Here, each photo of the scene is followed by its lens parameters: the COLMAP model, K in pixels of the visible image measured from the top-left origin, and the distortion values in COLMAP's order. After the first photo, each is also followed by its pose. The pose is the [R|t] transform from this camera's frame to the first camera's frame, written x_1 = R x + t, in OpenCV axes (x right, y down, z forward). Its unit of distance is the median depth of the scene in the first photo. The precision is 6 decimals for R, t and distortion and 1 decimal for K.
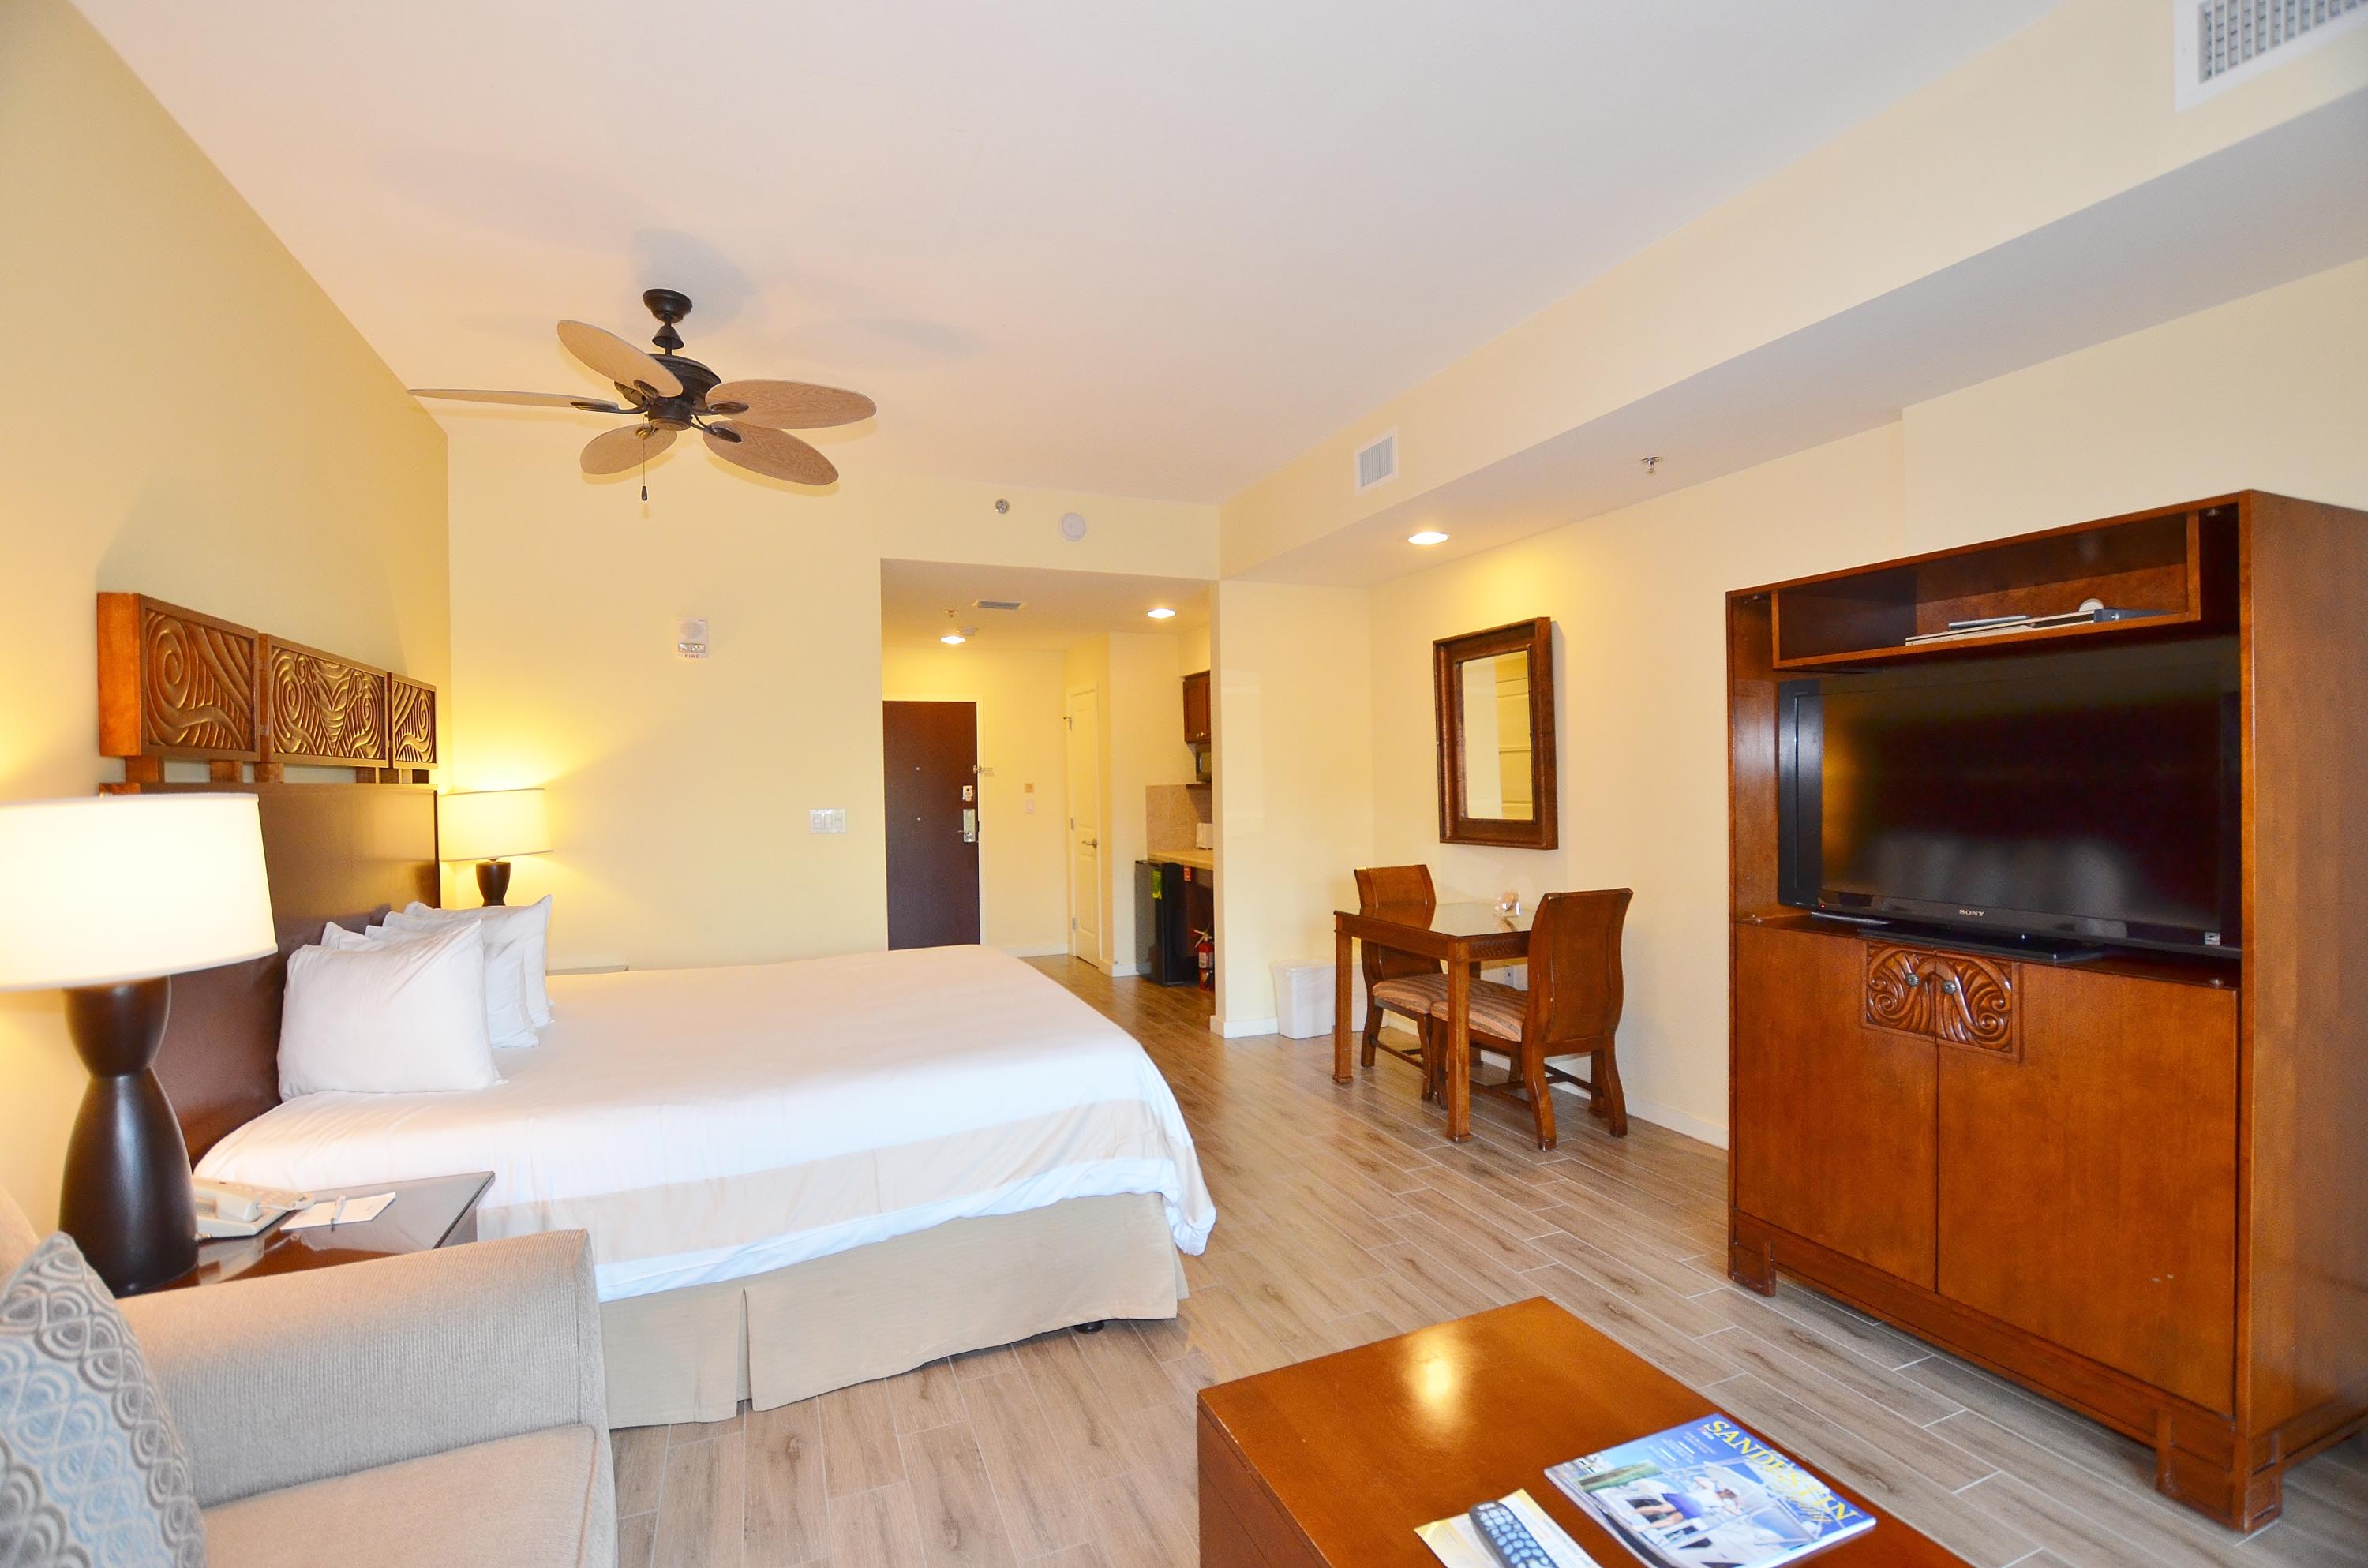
lens RADIAL K [[1038.1, 0, 1170.6], [0, 1038.1, 797.7], [0, 0, 1]] dist [-0.030250, 0.000850]
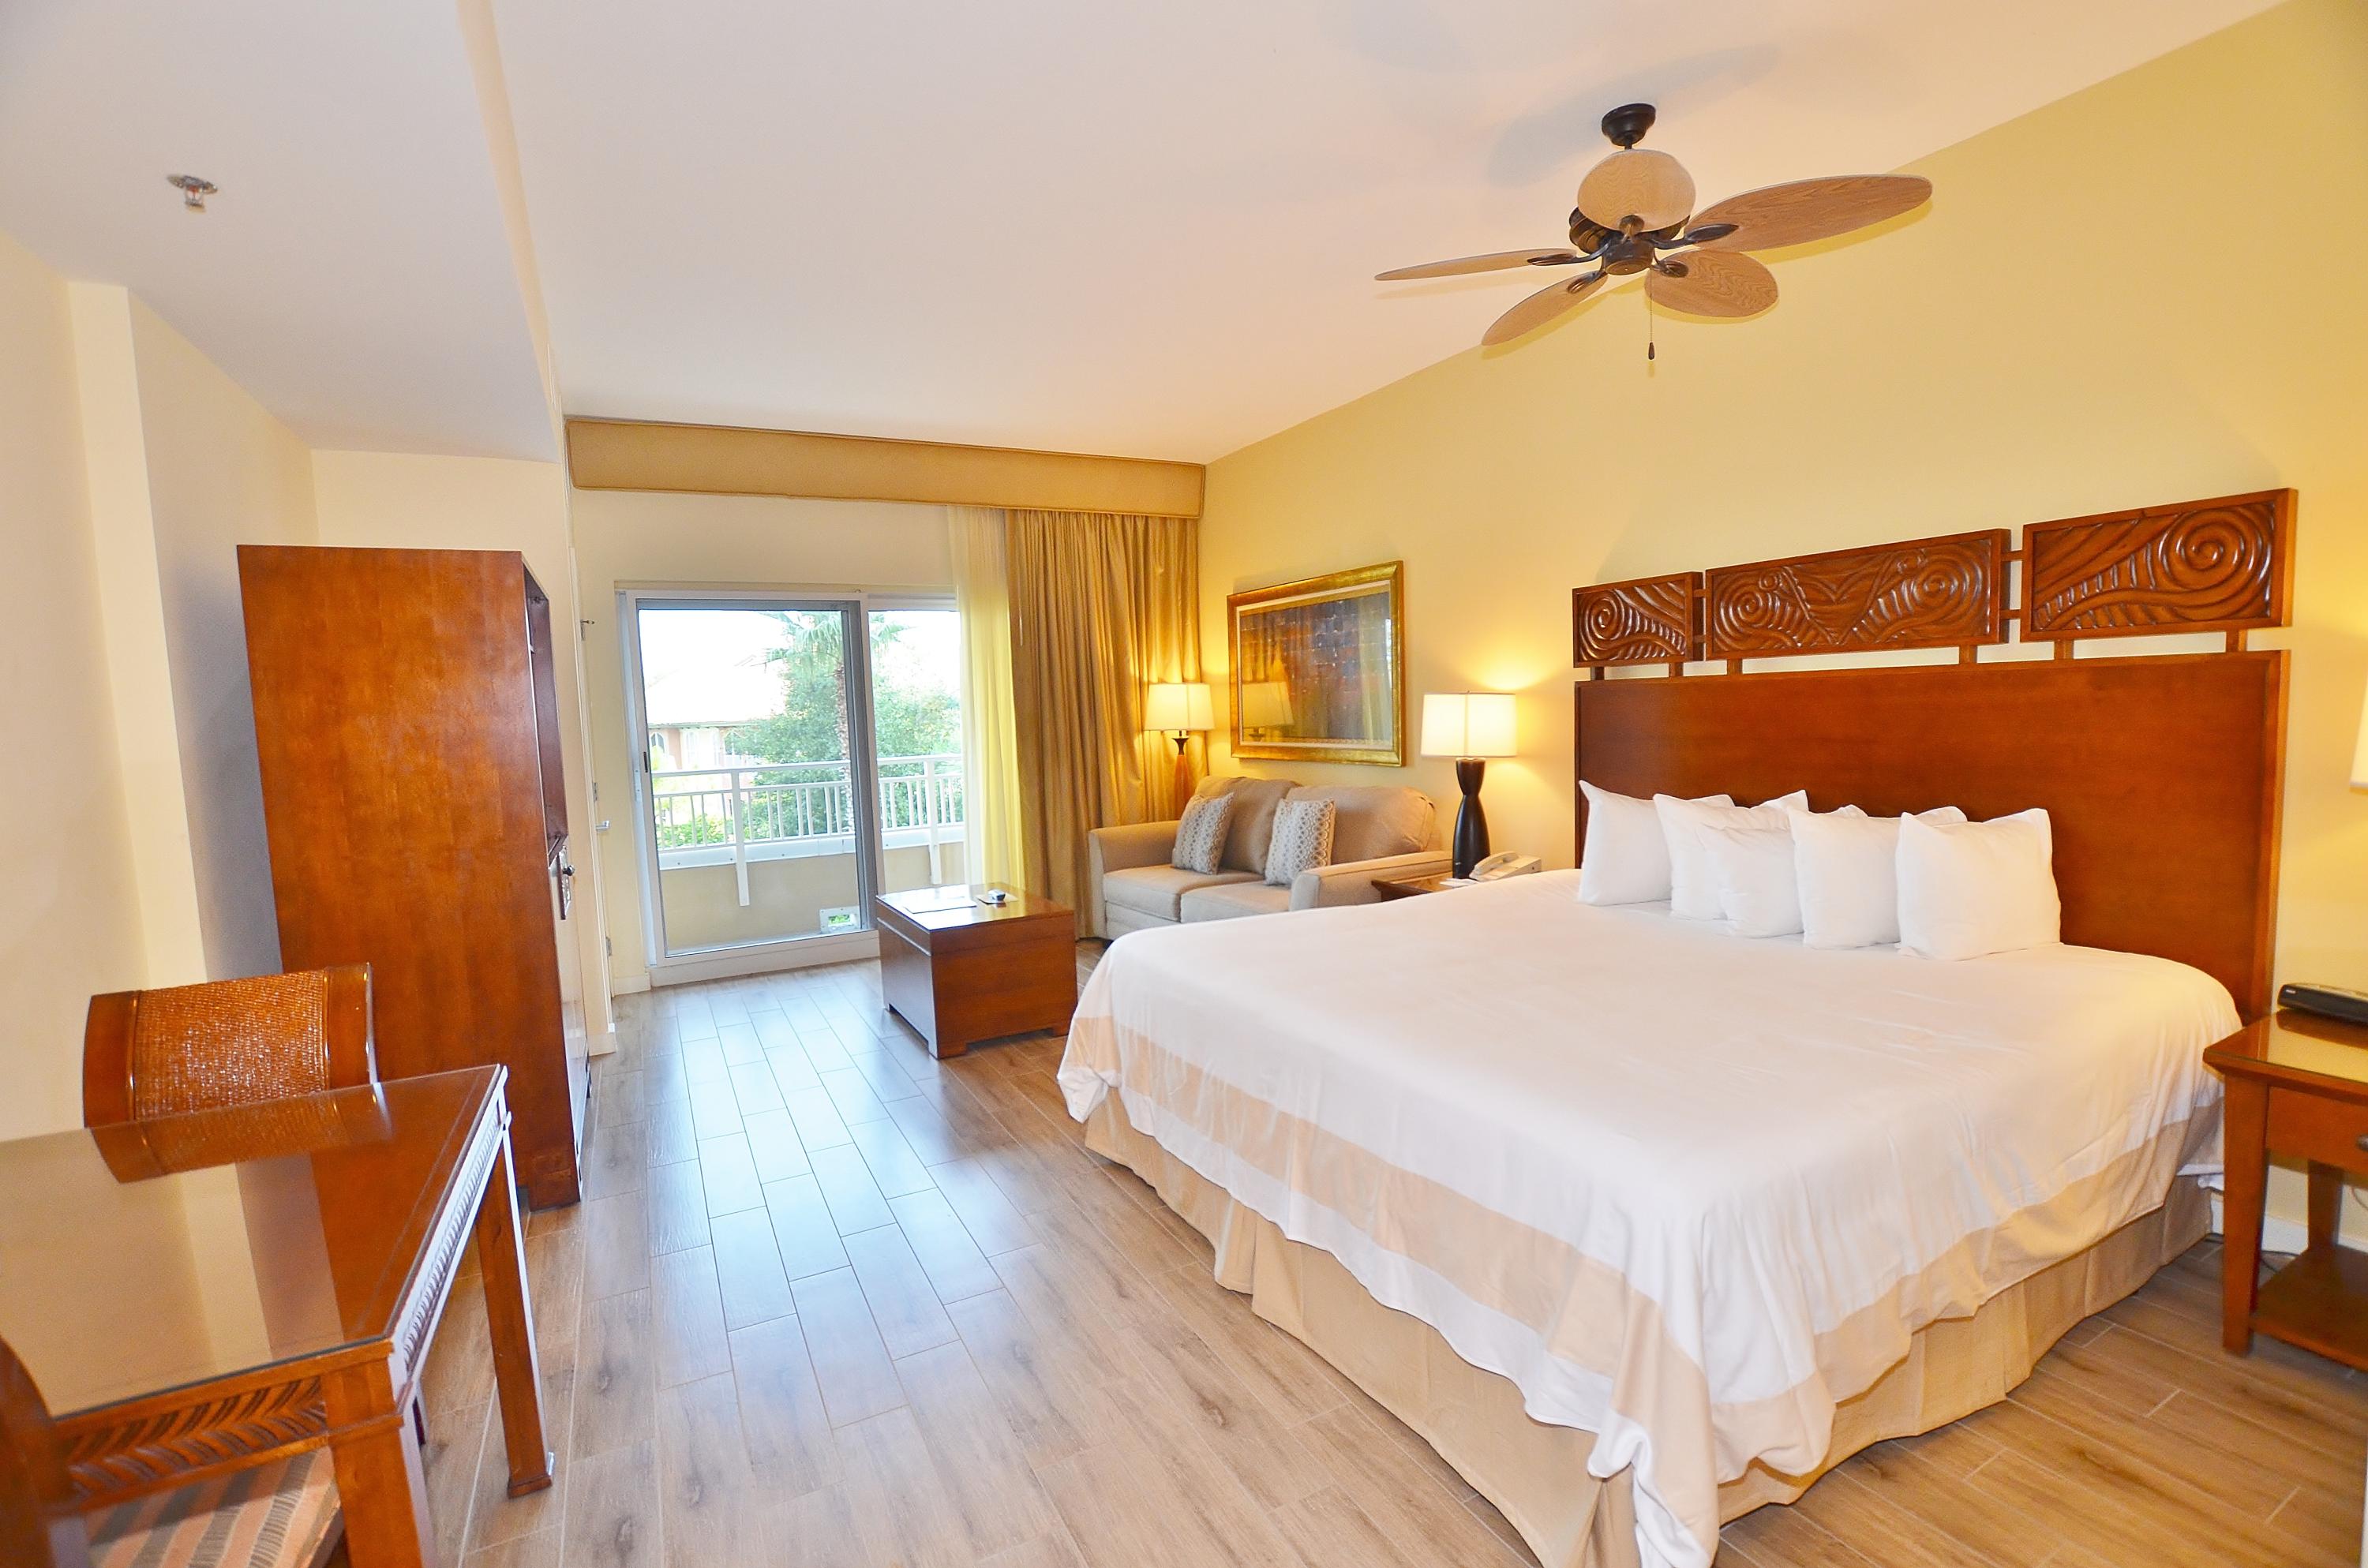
lens RADIAL K [[1038.1, 0, 1170.6], [0, 1038.1, 797.7], [0, 0, 1]] dist [-0.030250, 0.000850]
pose [[-0.993332, 0.063103, -0.096489, 0.010627], [0.052499, 0.992683, 0.108741, -0.034843], [0.102645, 0.102950, -0.989376, 2.019941]]
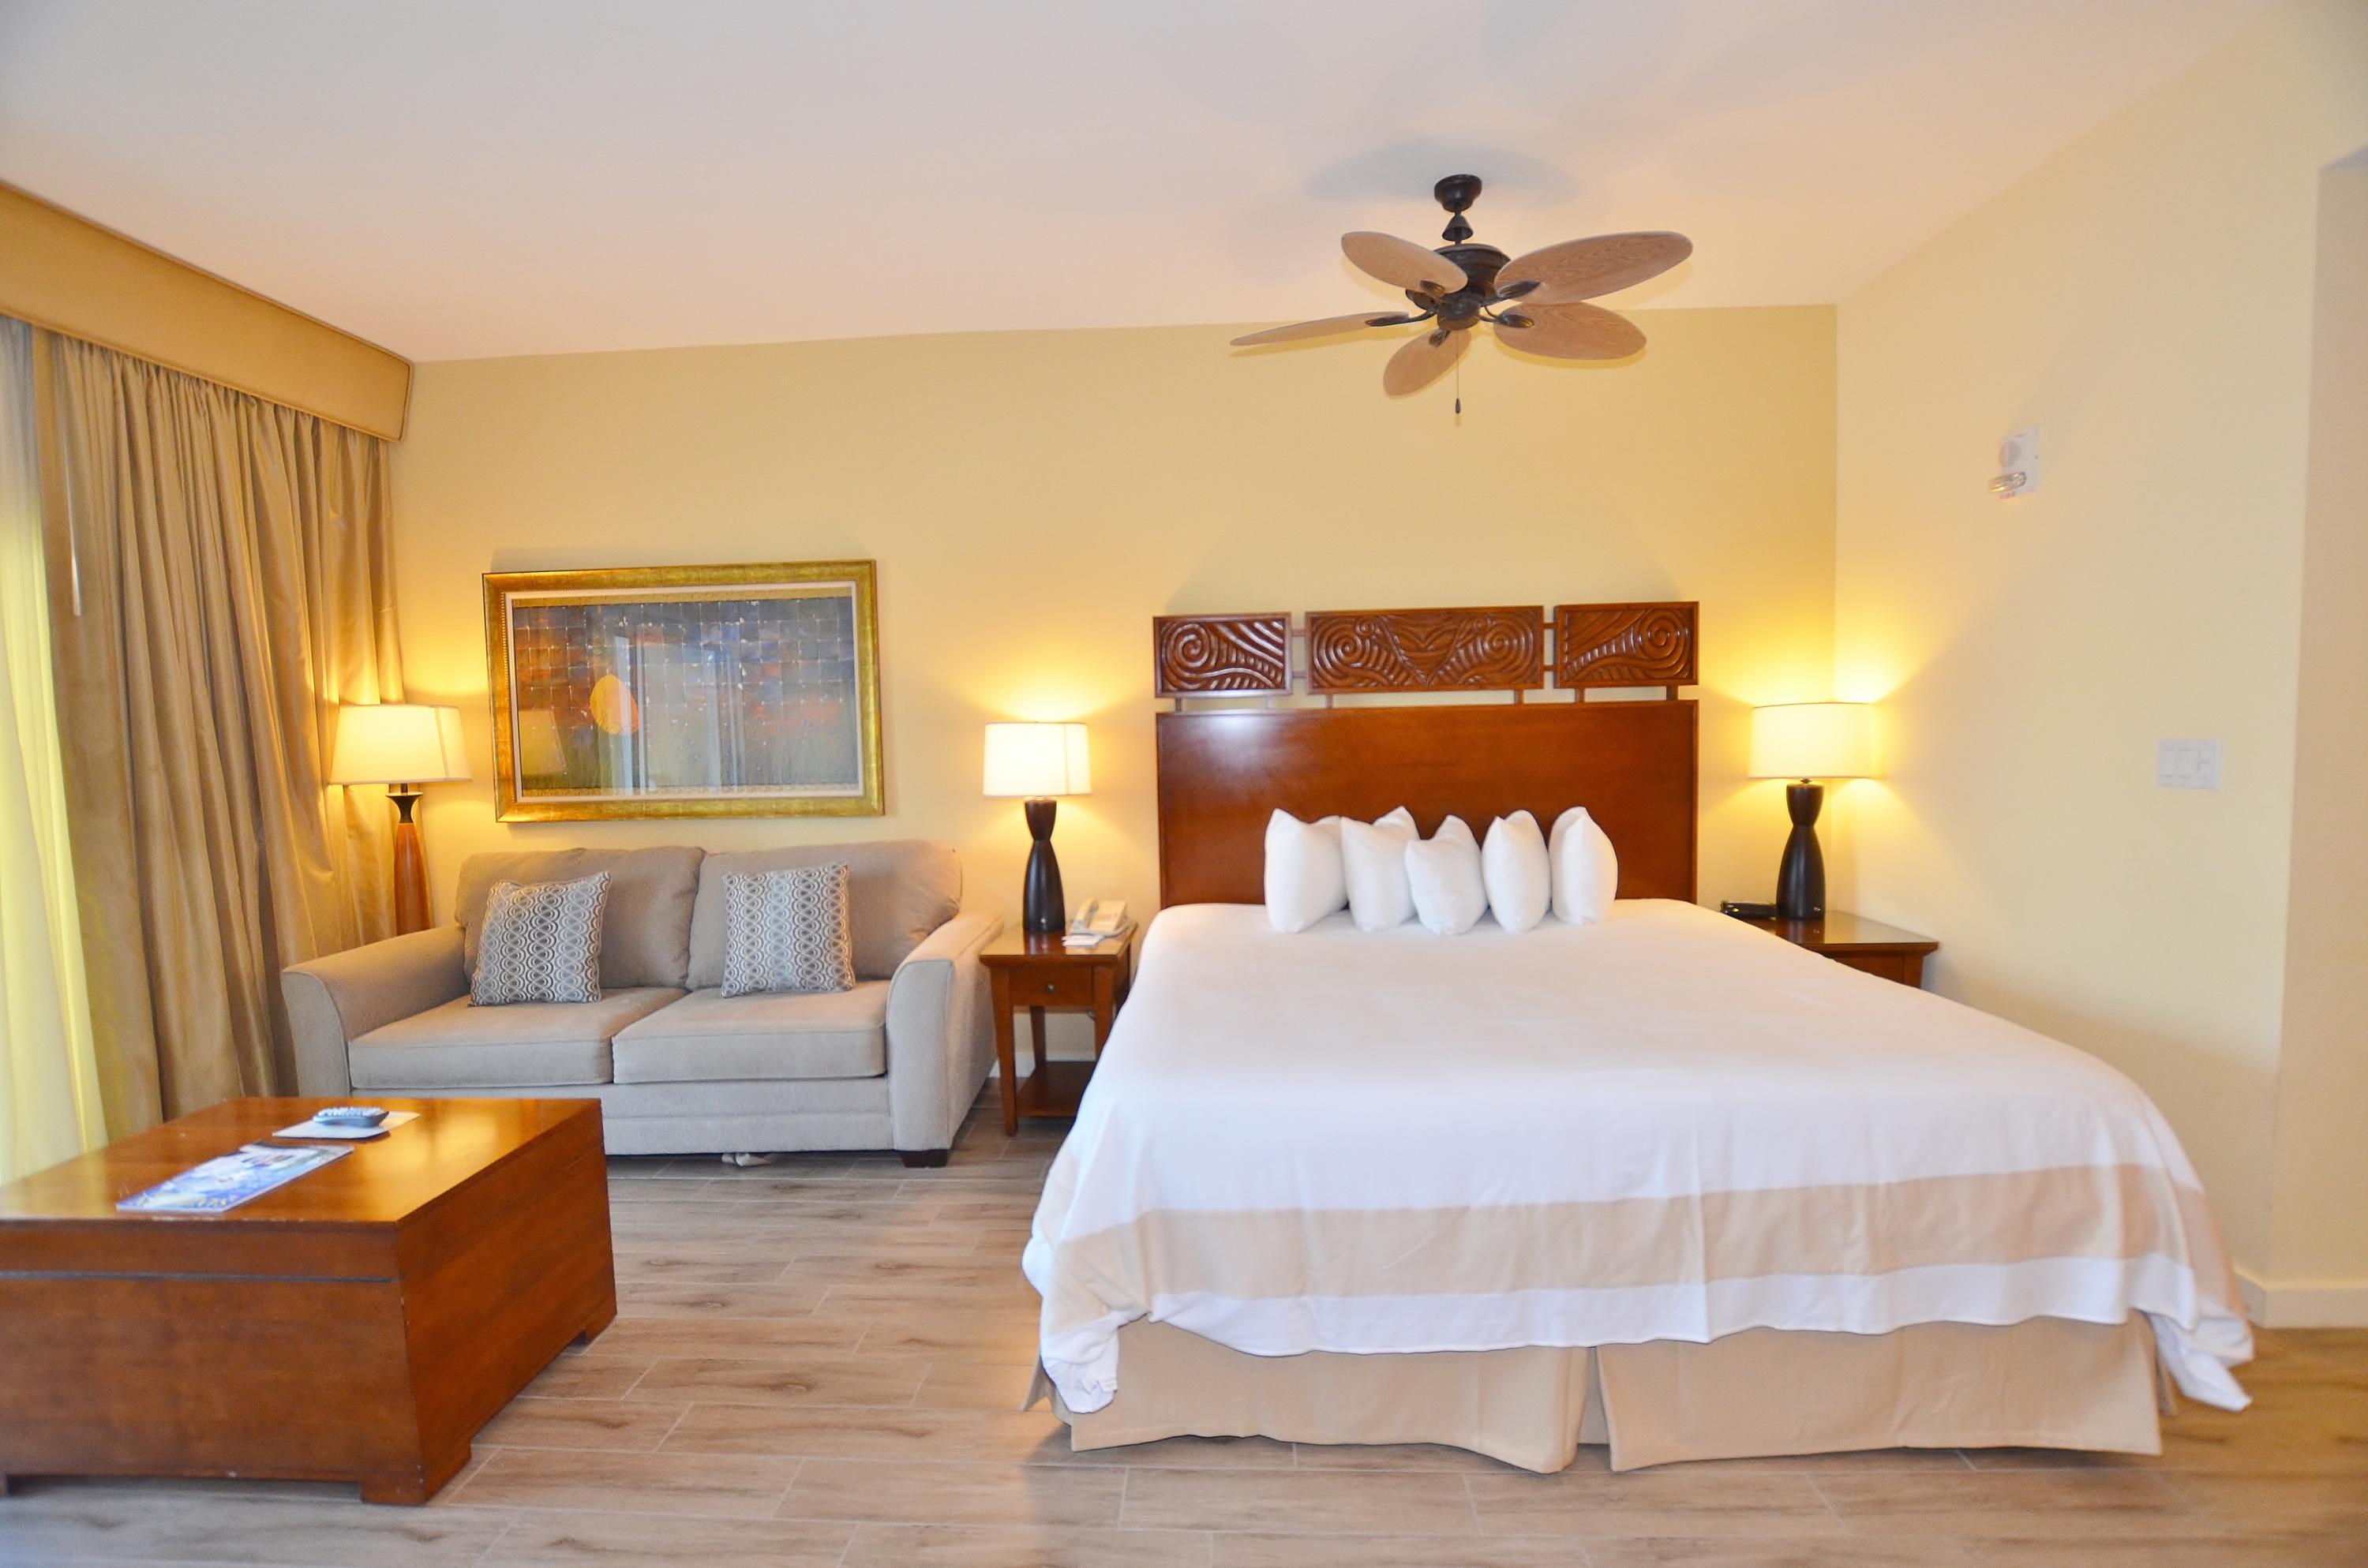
lens RADIAL K [[1038.1, 0, 1170.6], [0, 1038.1, 797.7], [0, 0, 1]] dist [-0.030250, 0.000850]
pose [[-0.420536, 0.089269, -0.902874, 0.553674], [0.014262, 0.995675, 0.091801, -0.023573], [0.907164, 0.025729, -0.419990, 1.262921]]
